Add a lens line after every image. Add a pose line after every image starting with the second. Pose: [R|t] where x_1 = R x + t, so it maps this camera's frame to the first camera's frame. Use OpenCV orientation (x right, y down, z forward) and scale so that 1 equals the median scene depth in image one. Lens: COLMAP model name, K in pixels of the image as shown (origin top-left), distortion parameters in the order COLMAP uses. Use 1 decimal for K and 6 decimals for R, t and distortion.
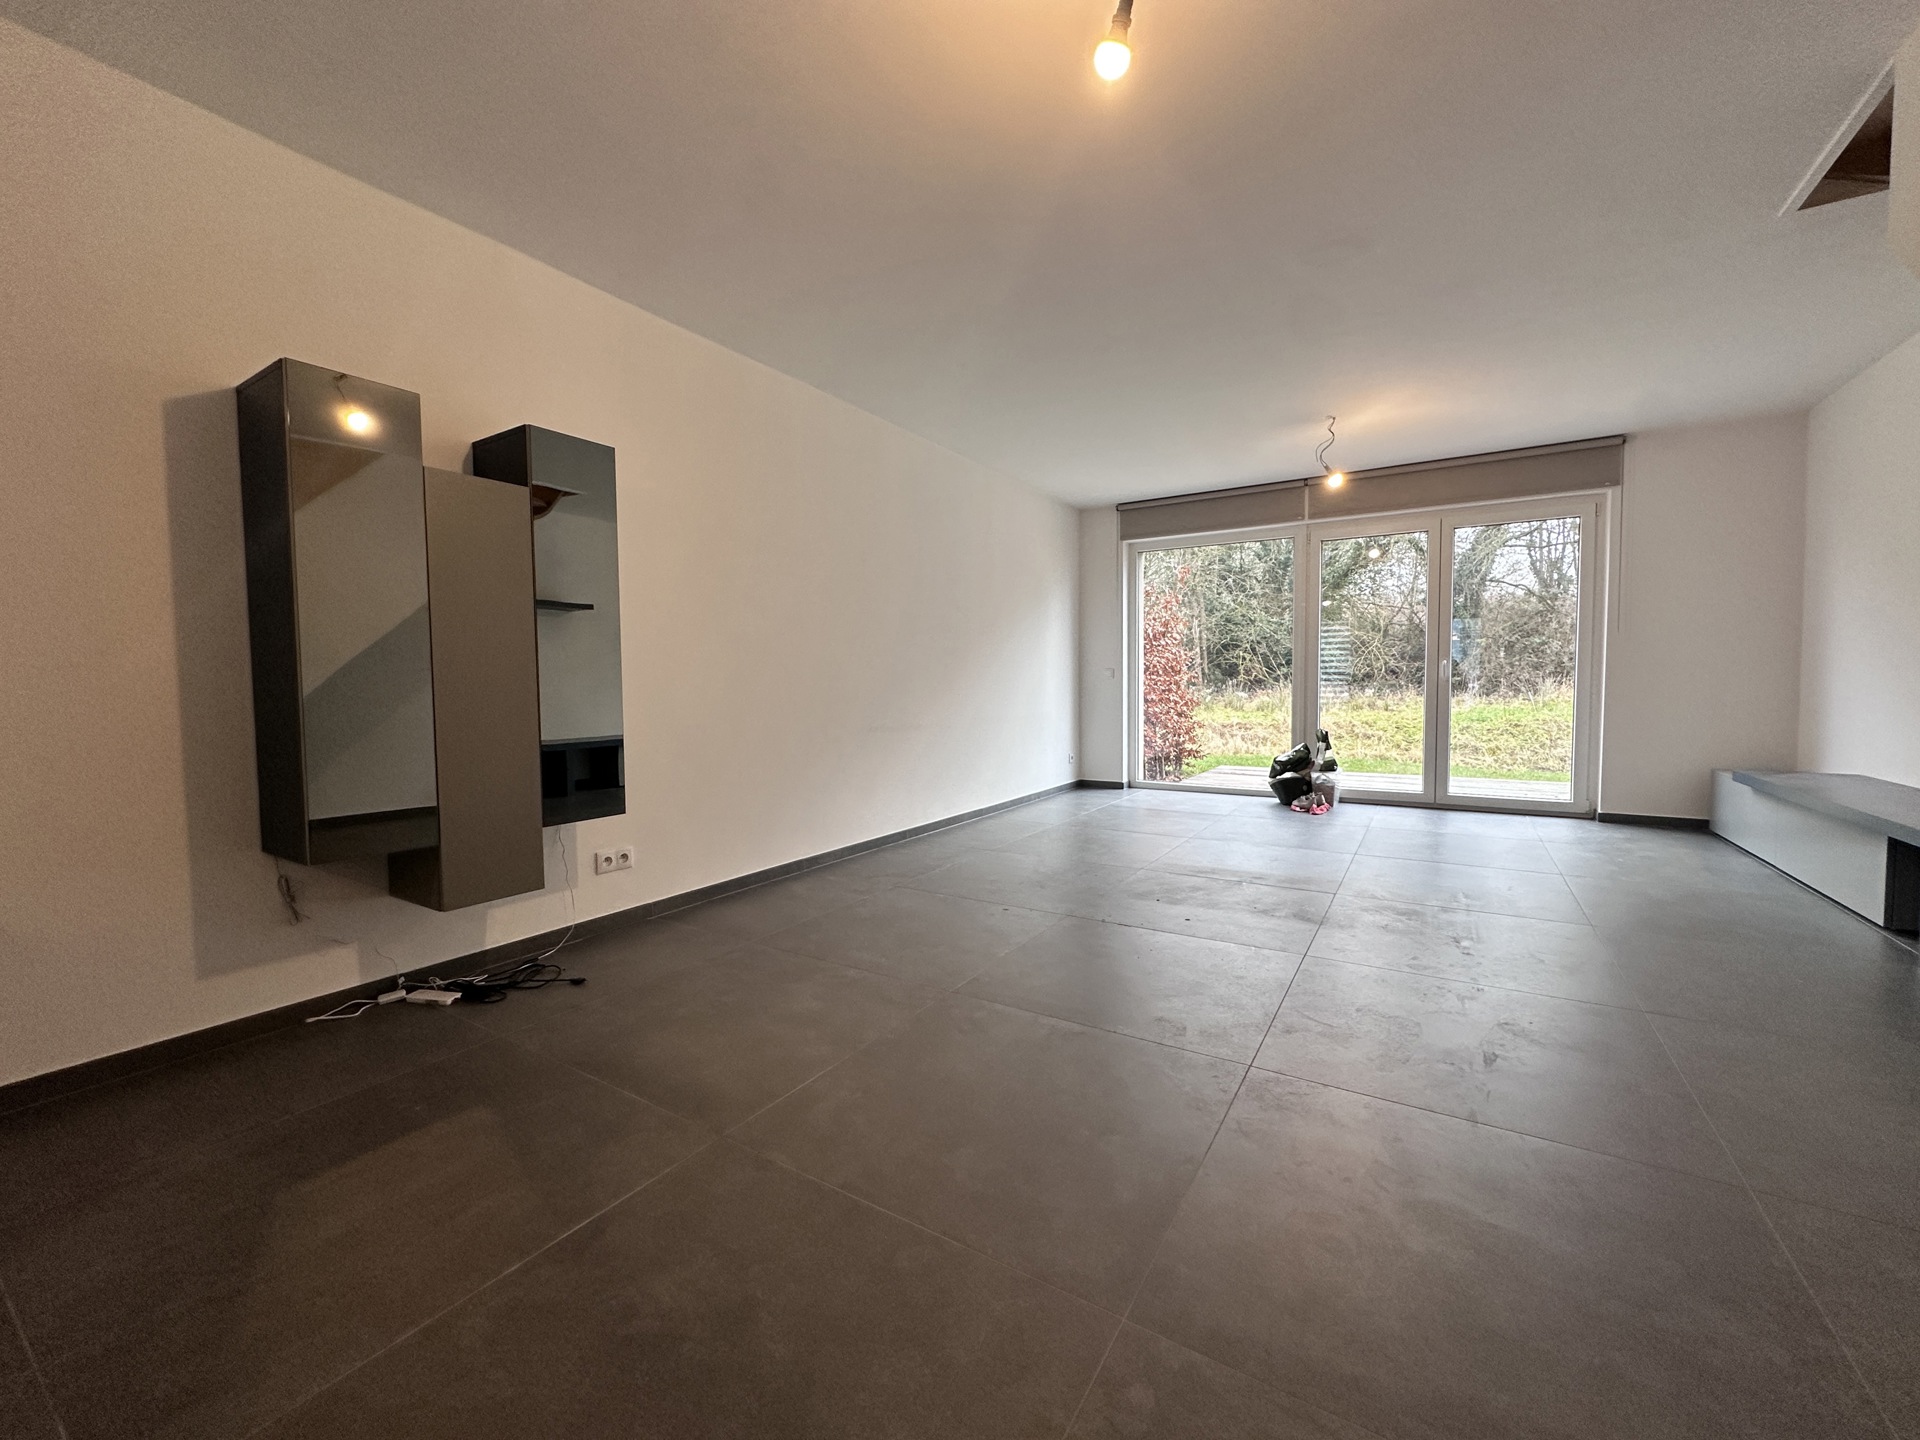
lens RADIAL K [[770.4, 0, 967.3], [0, 770.4, 724.7], [0, 0, 1]] dist [-0.000143, 0.000360]
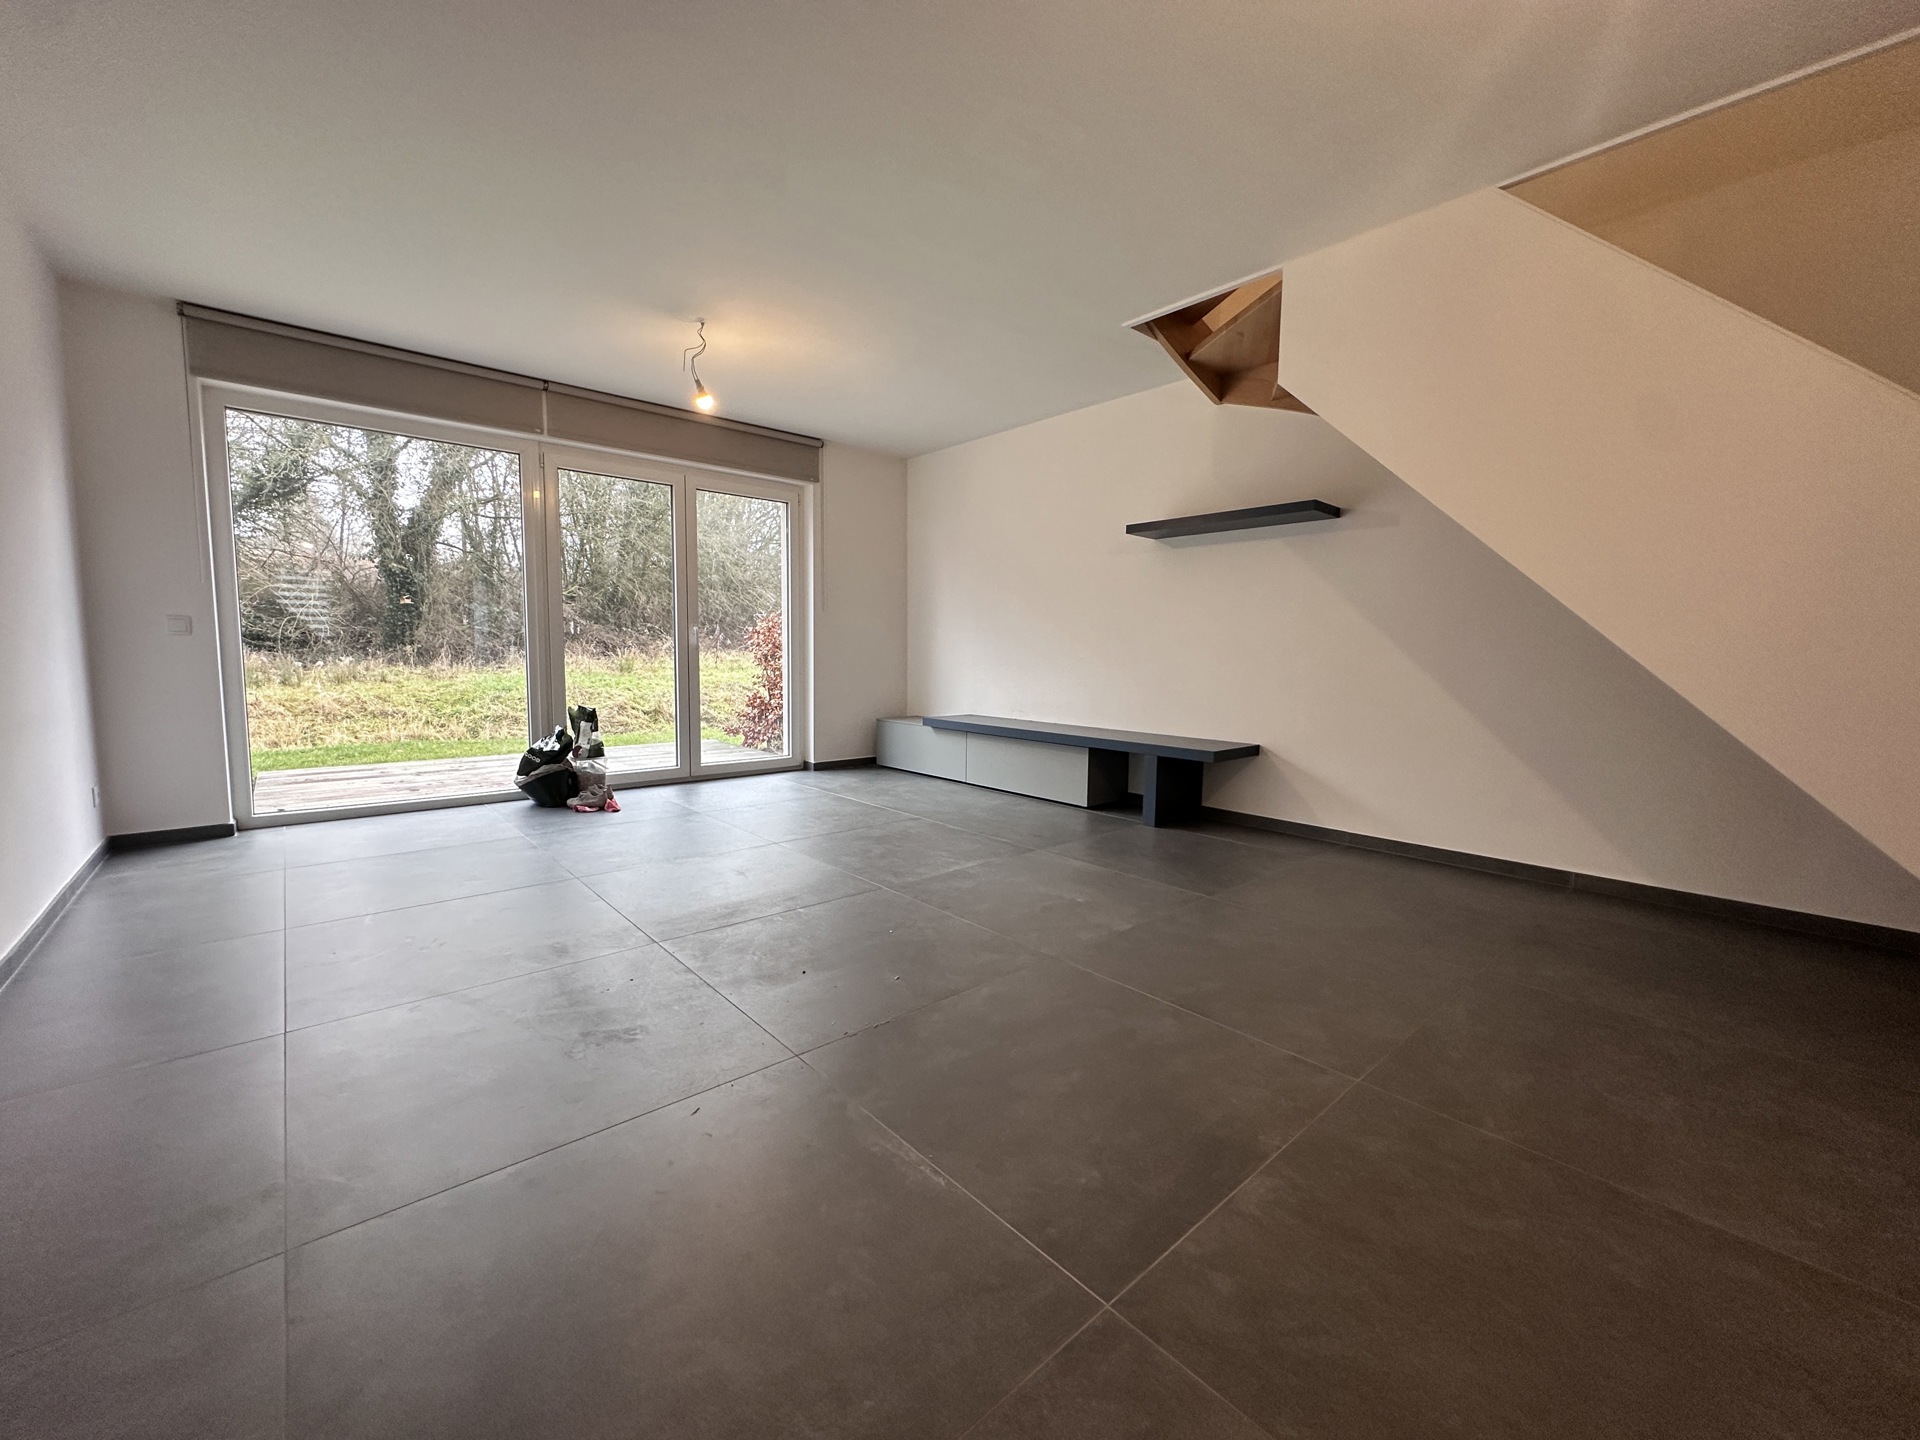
lens RADIAL K [[770.4, 0, 961.6], [0, 770.4, 708.9], [0, 0, 1]] dist [-0.000143, 0.000360]
pose [[0.291107, -0.061012, 0.954743, -0.194895], [0.041033, 0.997842, 0.051255, -0.015824], [-0.955810, 0.024255, 0.292983, 0.390730]]
